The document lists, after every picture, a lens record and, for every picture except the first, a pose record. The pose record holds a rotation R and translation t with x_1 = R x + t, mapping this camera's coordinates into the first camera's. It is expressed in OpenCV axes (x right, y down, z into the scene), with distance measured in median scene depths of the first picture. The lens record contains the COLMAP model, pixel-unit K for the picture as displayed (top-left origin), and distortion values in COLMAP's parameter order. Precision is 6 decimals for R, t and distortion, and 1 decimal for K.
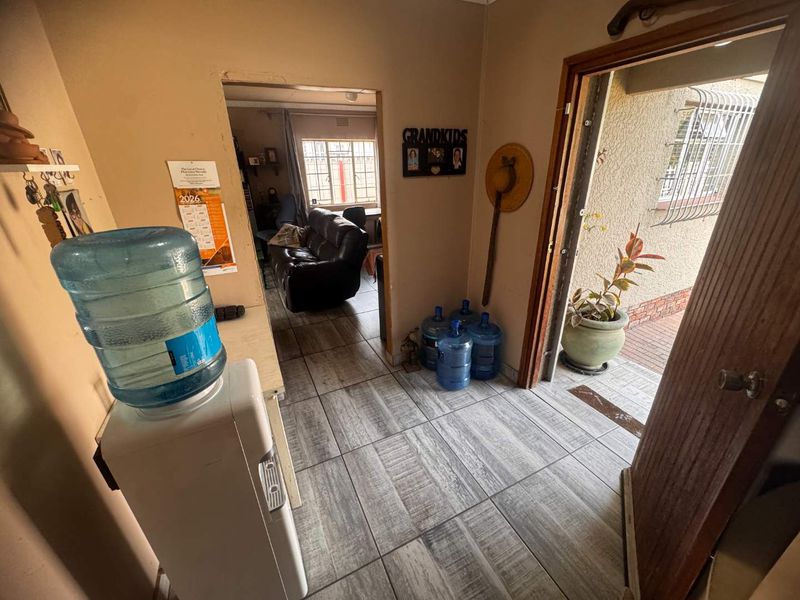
lens RADIAL K [[322.9, 0, 400.0], [0, 322.9, 300.0], [0, 0, 1]] dist [-0.000385, 0.000443]
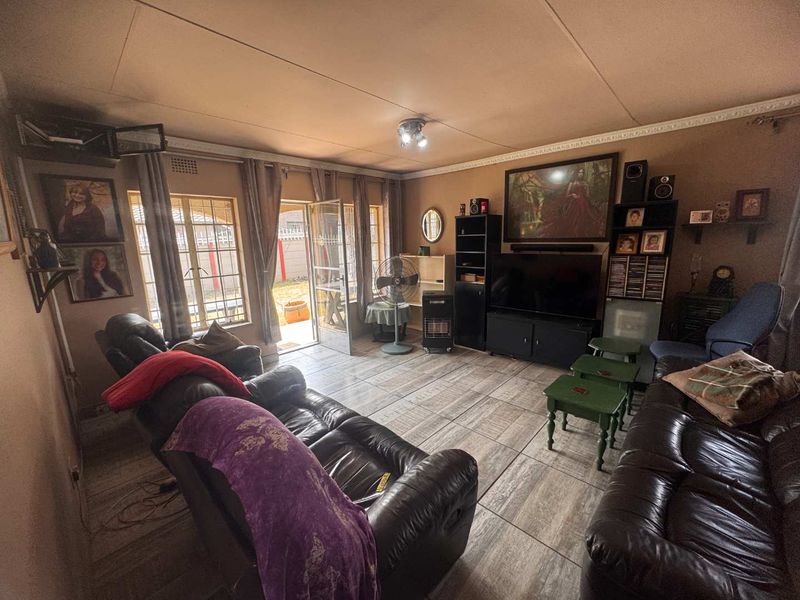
lens RADIAL K [[322.9, 0, 400.0], [0, 322.9, 300.0], [0, 0, 1]] dist [-0.000385, 0.000443]
pose [[0.352393, 0.198087, -0.914648, -0.109311], [-0.350201, 0.934246, 0.067407, -0.160715], [0.867859, 0.296557, 0.398592, 0.389693]]
